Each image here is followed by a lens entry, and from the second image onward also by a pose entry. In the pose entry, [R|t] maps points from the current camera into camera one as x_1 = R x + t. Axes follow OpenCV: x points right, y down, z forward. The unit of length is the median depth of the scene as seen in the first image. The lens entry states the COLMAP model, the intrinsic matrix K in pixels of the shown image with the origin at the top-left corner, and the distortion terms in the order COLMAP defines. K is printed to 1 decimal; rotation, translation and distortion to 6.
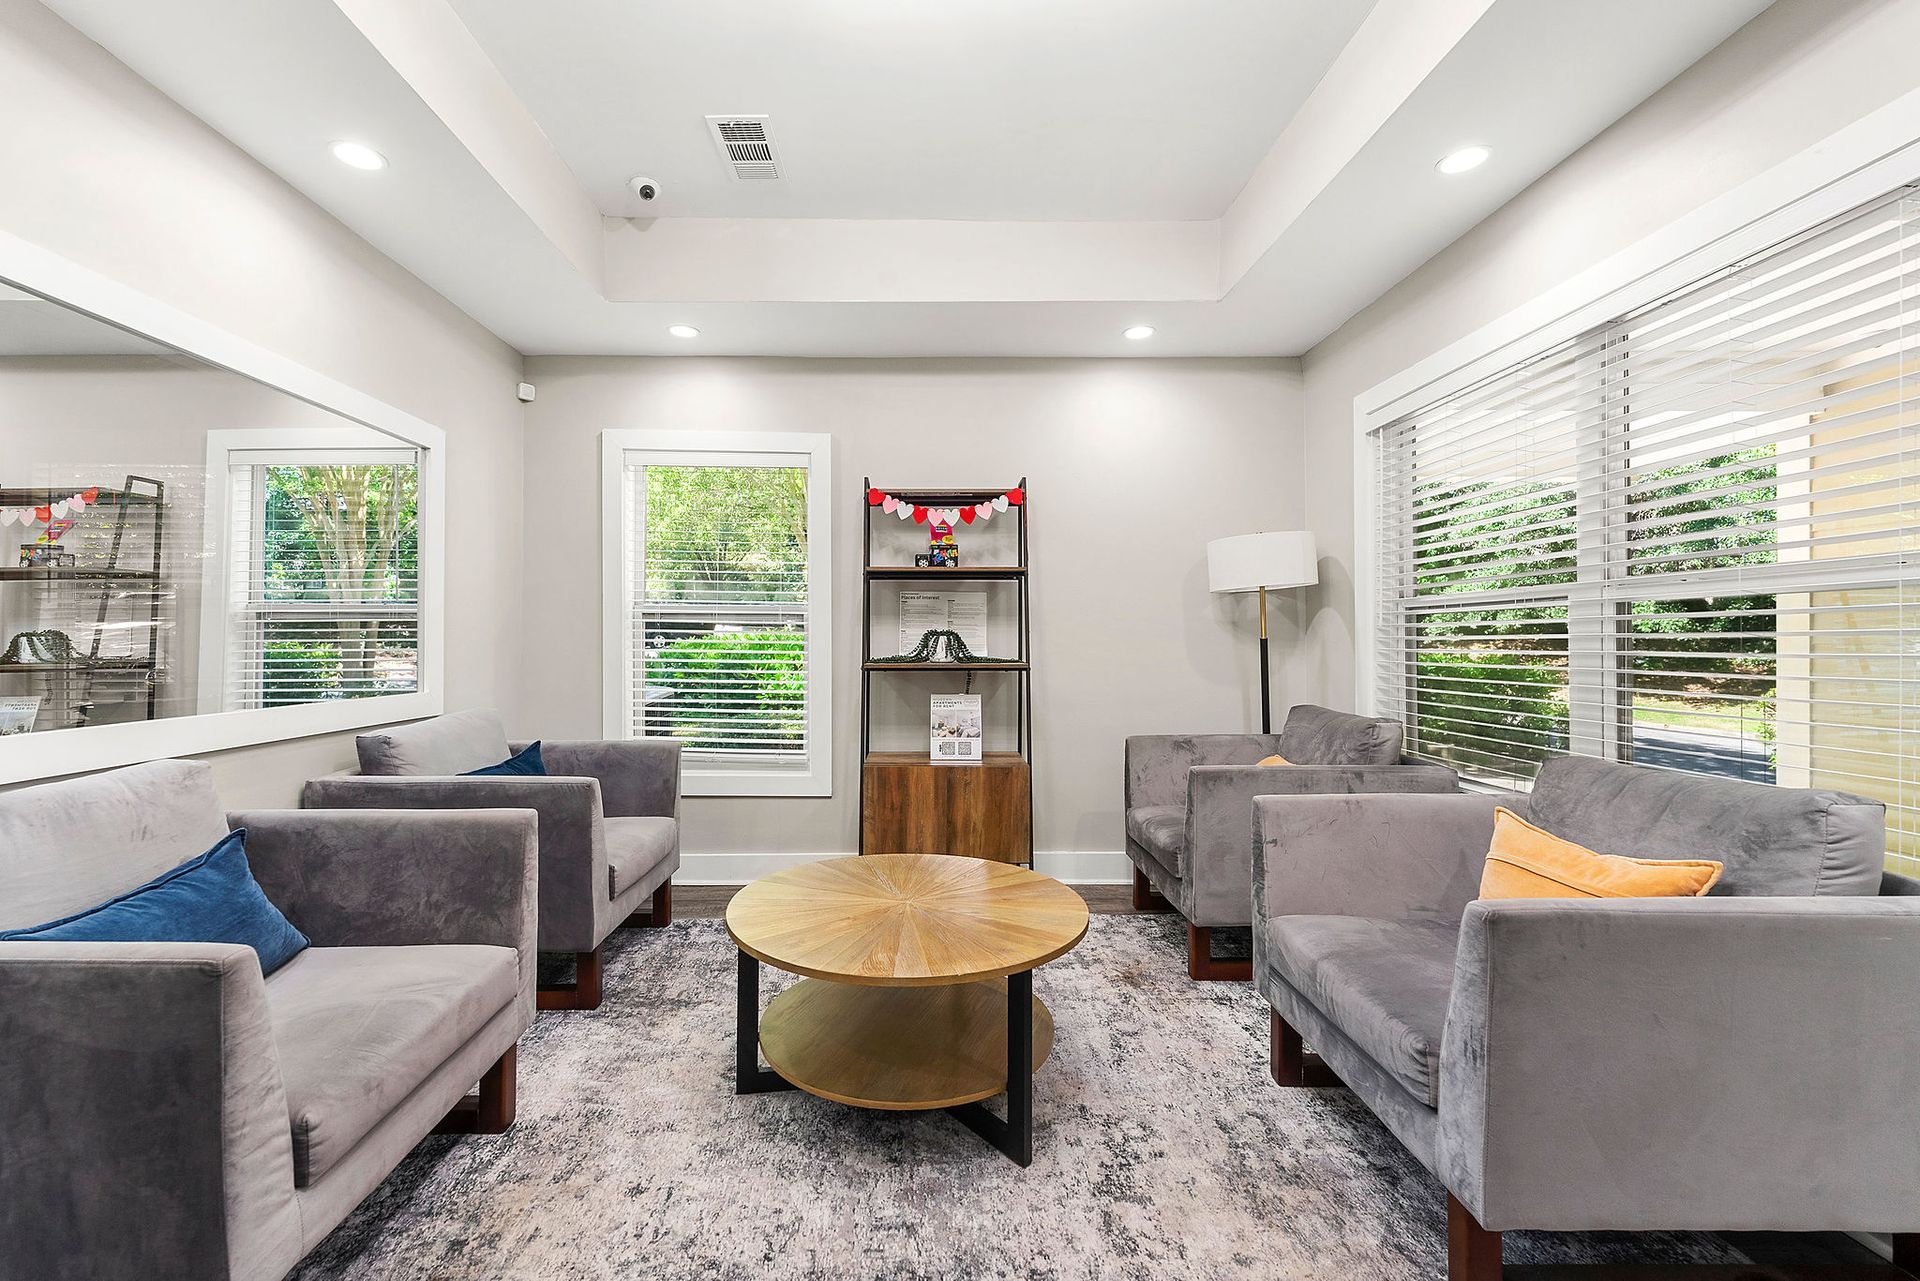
lens RADIAL K [[788.5, 0, 915.8], [0, 788.5, 628.0], [0, 0, 1]] dist [0.000554, -0.000399]
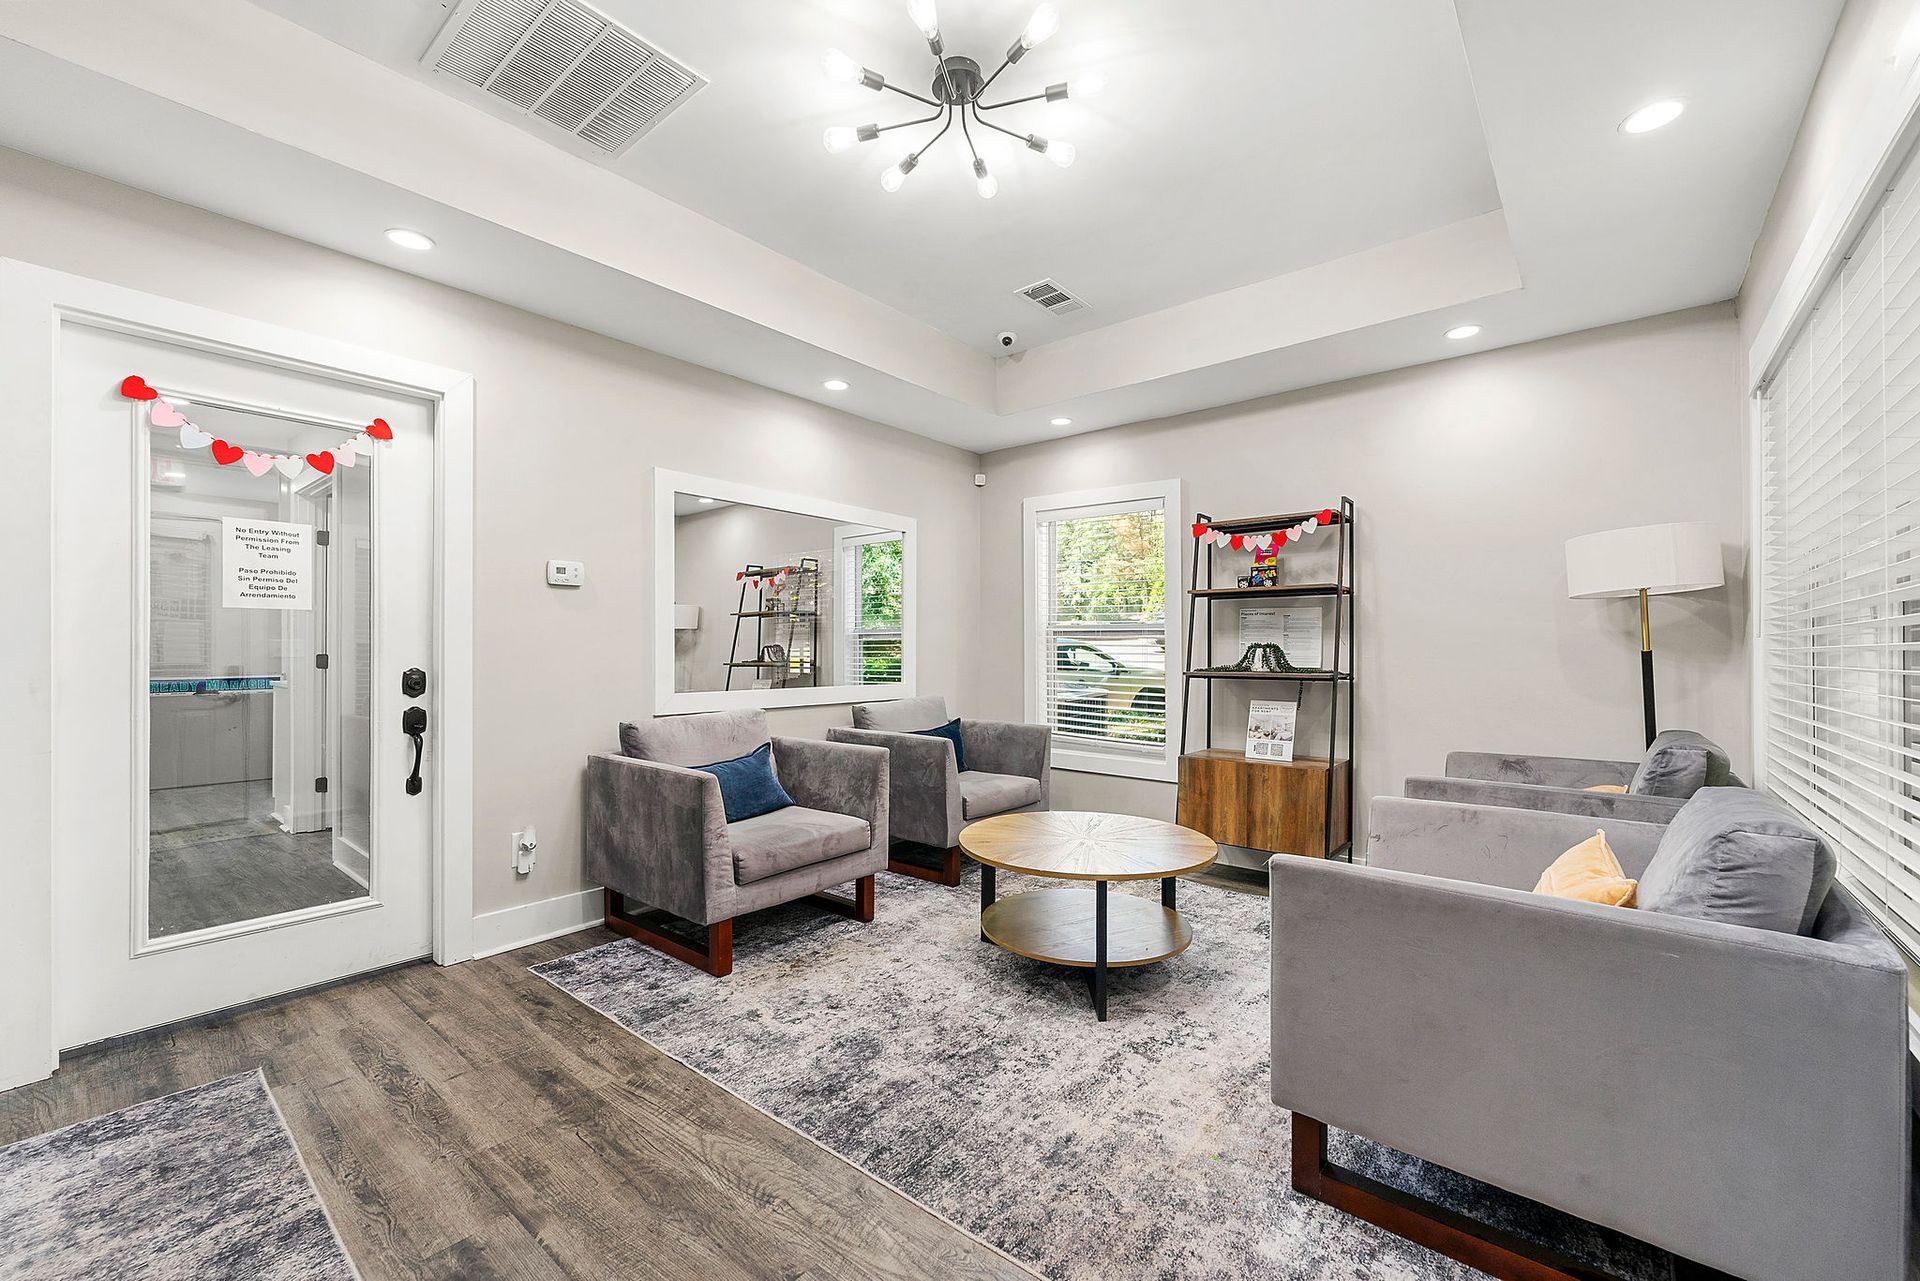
lens RADIAL K [[767.8, 0, 960.0], [0, 767.8, 640.5], [0, 0, 1]] dist [-0.001183, -0.000288]
pose [[0.765586, -0.006986, -0.643296, 0.414443], [0.007394, 0.999971, -0.002060, -0.002018], [0.643291, -0.003179, 0.765615, -0.110384]]
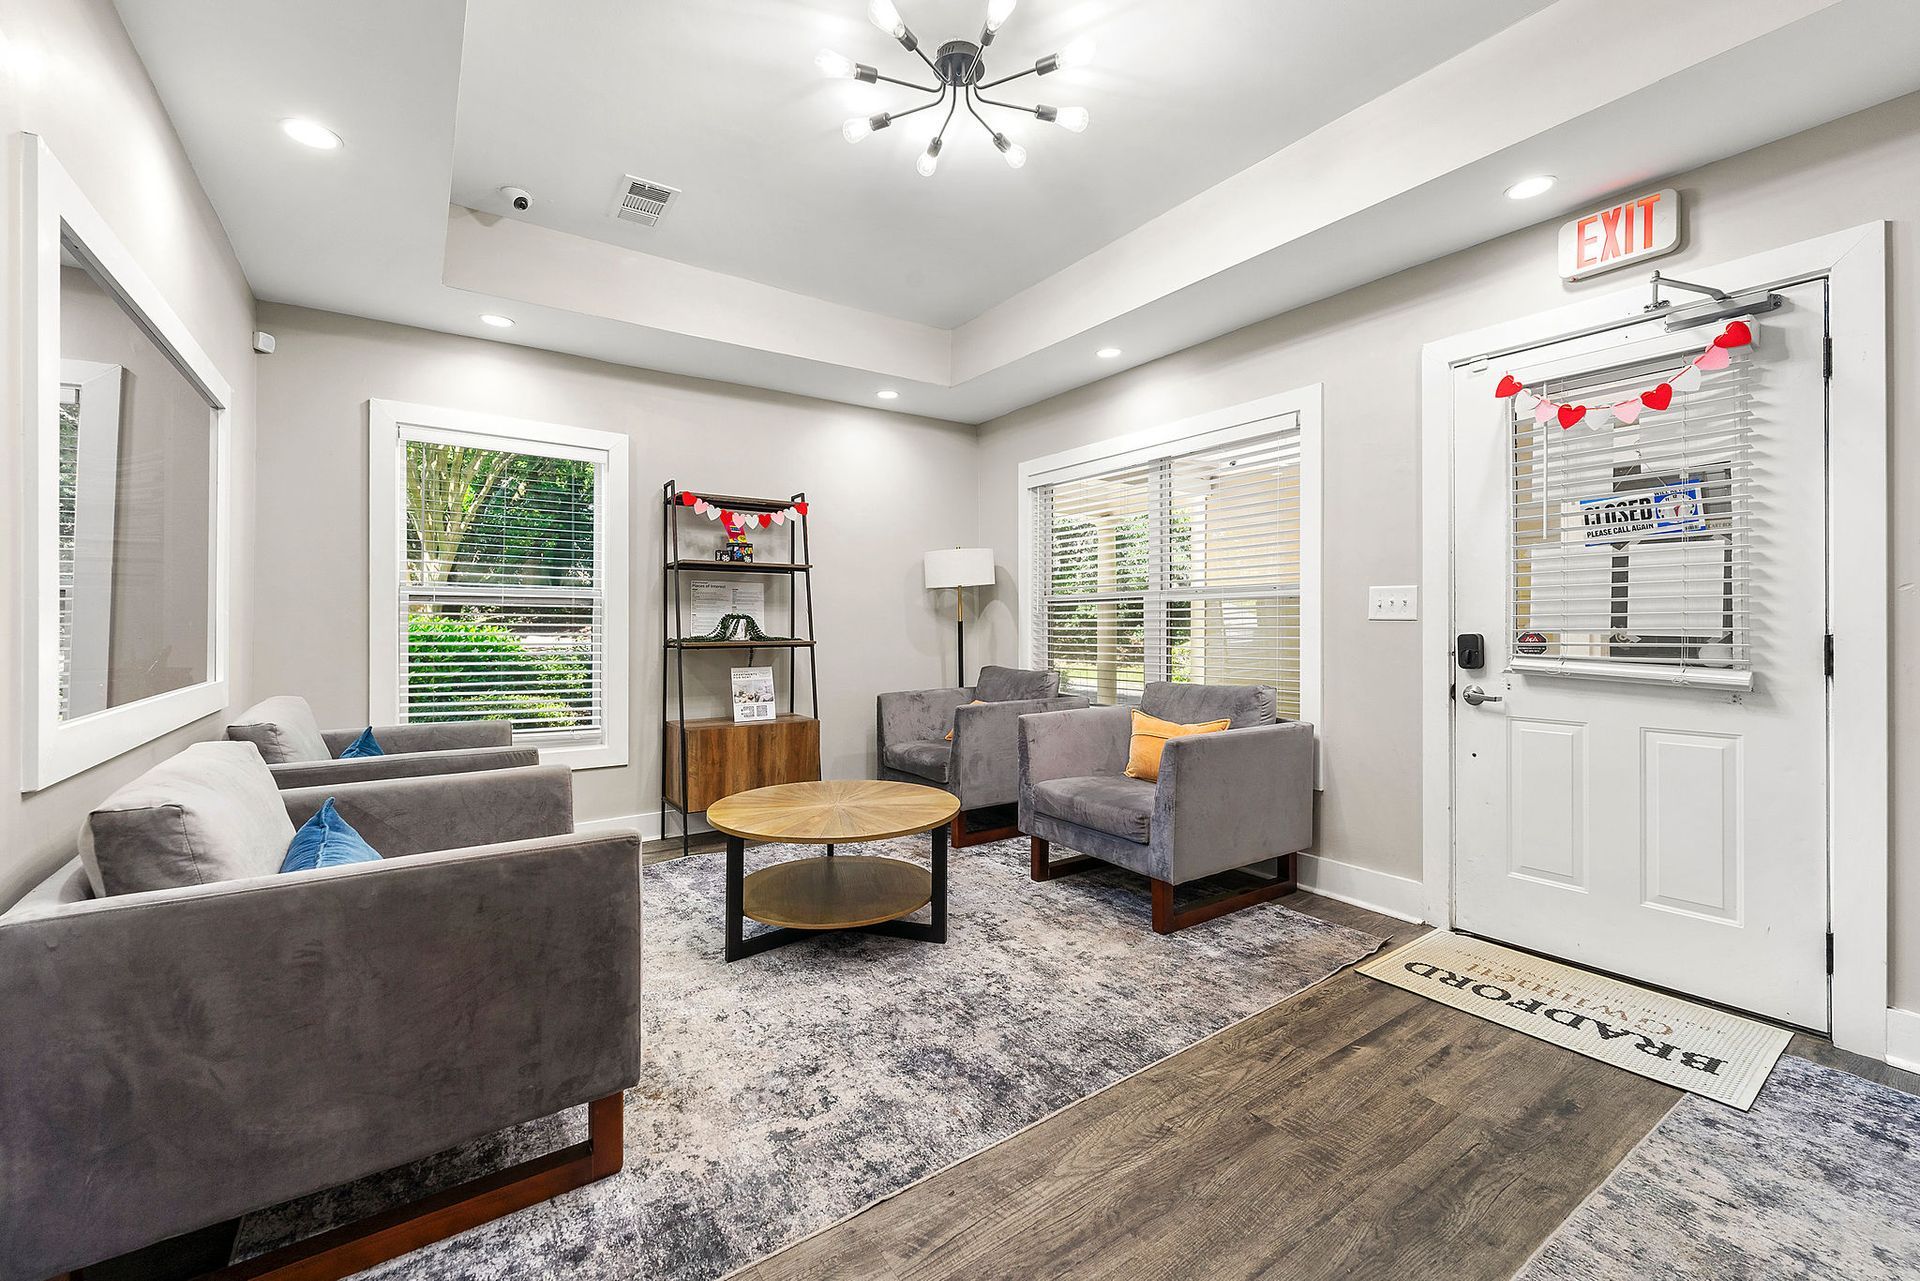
lens RADIAL K [[782.5, 0, 951.4], [0, 782.5, 614.3], [0, 0, 1]] dist [-0.001864, -0.000265]
pose [[0.828614, 0.005402, 0.559794, -0.374538], [-0.006395, 0.999980, -0.000184, 0.001059], [-0.559783, -0.003428, 0.828632, -0.171696]]
